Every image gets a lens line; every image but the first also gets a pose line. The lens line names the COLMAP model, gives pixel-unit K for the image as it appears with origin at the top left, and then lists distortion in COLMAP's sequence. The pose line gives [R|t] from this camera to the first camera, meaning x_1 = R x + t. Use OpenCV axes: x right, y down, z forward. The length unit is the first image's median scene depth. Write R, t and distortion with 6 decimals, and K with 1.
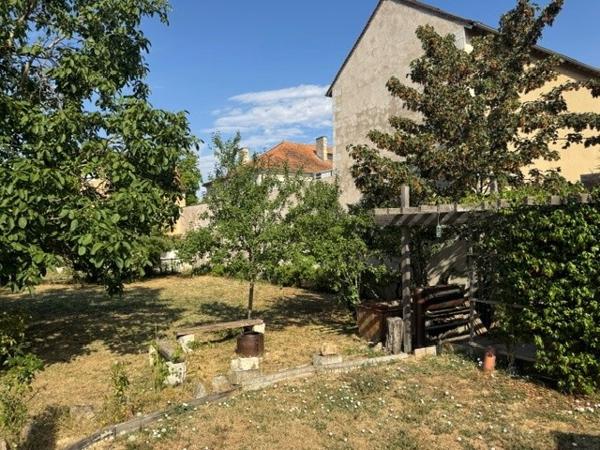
lens RADIAL K [[452.2, 0, 300.6], [0, 452.2, 228.7], [0, 0, 1]] dist [0.117372, -0.208261]
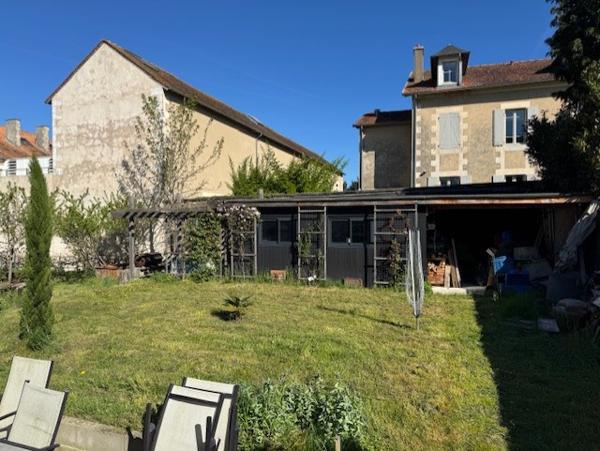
lens RADIAL K [[452.2, 0, 300.6], [0, 452.2, 229.2], [0, 0, 1]] dist [0.117372, -0.208261]
pose [[0.801436, 0.004199, 0.598066, -0.251692], [-0.015911, 0.999771, 0.014301, 0.001458], [-0.597869, -0.020977, 0.801319, -0.677997]]
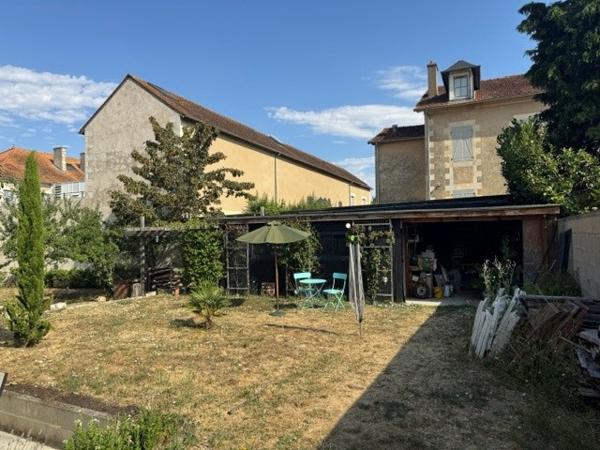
lens RADIAL K [[452.2, 0, 300.6], [0, 452.2, 228.7], [0, 0, 1]] dist [0.117372, -0.208261]
pose [[0.852377, 0.007542, 0.522873, -0.177401], [0.003287, 0.999799, -0.019780, 0.001026], [-0.522918, 0.018579, 0.852181, -0.839825]]
